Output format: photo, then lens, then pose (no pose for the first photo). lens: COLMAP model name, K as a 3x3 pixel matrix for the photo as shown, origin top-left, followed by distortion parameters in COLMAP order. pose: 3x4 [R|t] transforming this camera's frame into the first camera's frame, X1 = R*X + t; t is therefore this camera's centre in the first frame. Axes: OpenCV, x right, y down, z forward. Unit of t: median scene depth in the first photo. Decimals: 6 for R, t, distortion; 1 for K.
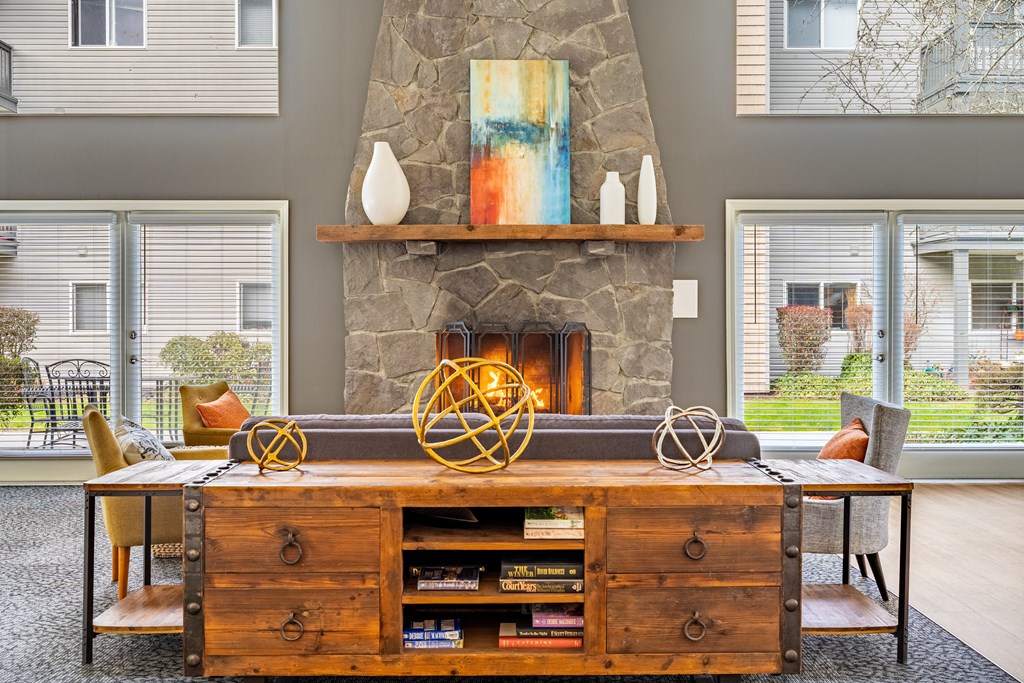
lens RADIAL K [[914.4, 0, 516.9], [0, 914.4, 337.3], [0, 0, 1]] dist [0.048832, 0.005040]
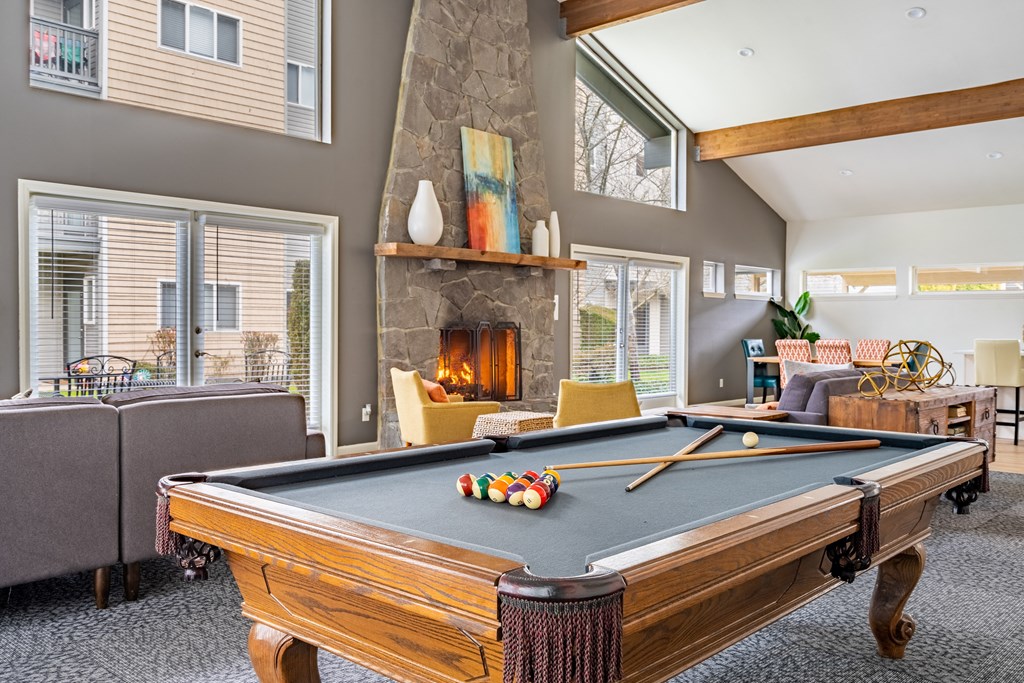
lens RADIAL K [[914.4, 0, 514.5], [0, 914.4, 331.7], [0, 0, 1]] dist [0.048832, 0.005040]
pose [[0.666852, 0.000255, 0.745190, -0.997536], [-0.003390, 0.999991, 0.002691, -0.005573], [-0.745182, -0.004320, 0.666847, 0.047055]]
